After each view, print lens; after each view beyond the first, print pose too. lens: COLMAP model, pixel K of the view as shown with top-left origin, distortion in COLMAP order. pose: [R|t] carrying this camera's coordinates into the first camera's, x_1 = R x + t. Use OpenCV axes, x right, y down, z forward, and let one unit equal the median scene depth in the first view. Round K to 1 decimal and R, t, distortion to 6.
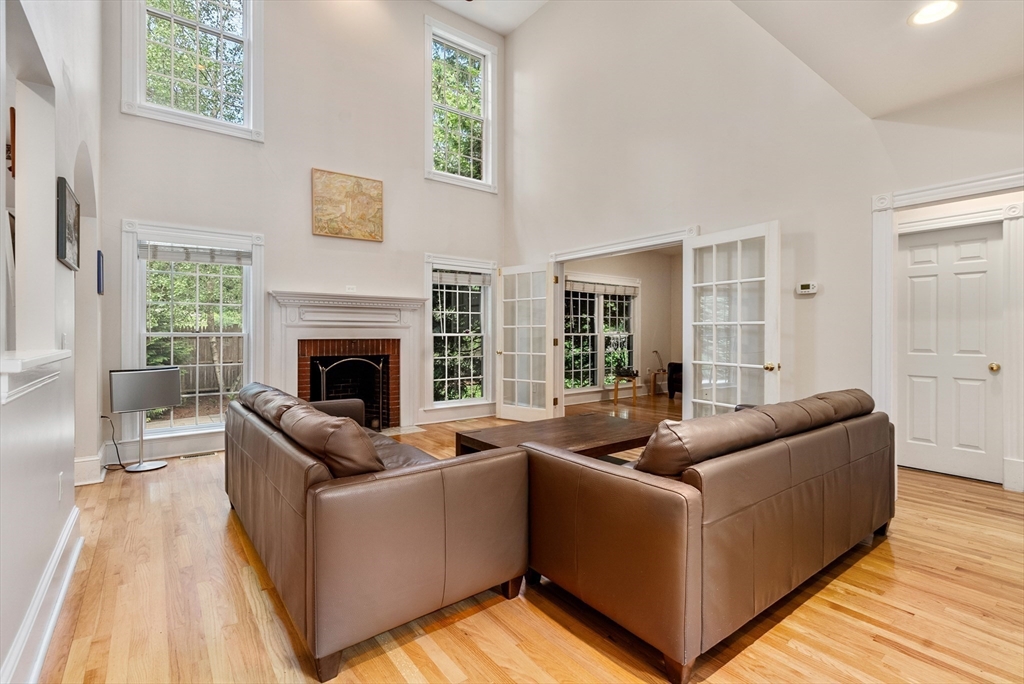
lens RADIAL K [[471.3, 0, 518.5], [0, 471.3, 337.4], [0, 0, 1]] dist [-0.011289, 0.004387]
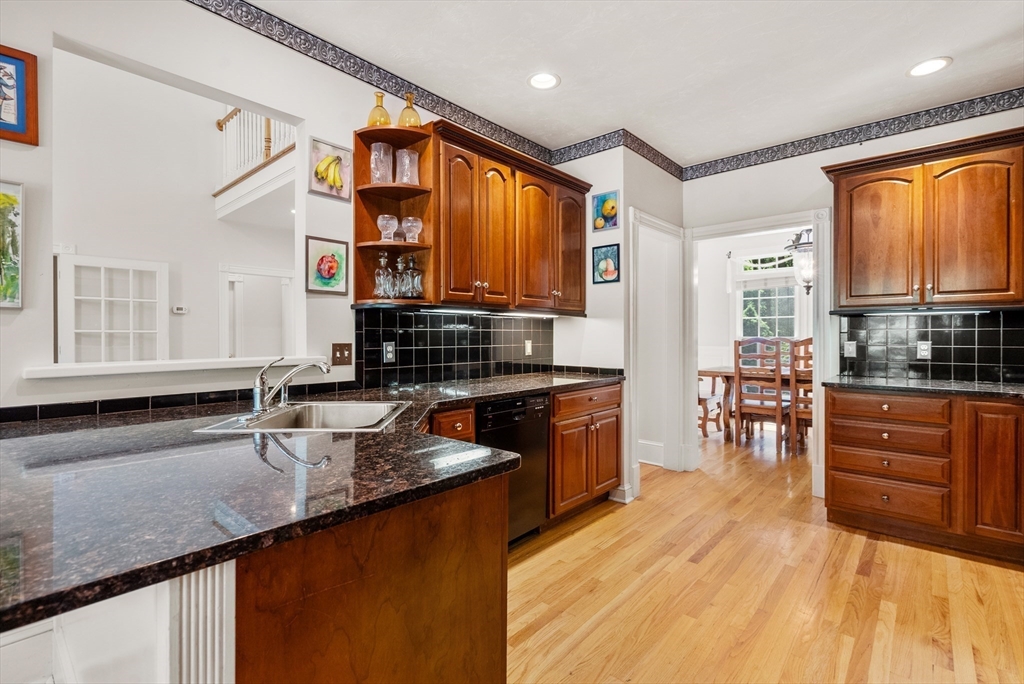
lens RADIAL K [[471.3, 0, 515.9], [0, 471.3, 337.9], [0, 0, 1]] dist [-0.011289, 0.004387]
pose [[-0.191984, -0.002730, 0.981394, -0.741320], [0.016743, 0.999841, 0.006057, -0.002037], [-0.981255, 0.017594, -0.191907, 0.139178]]
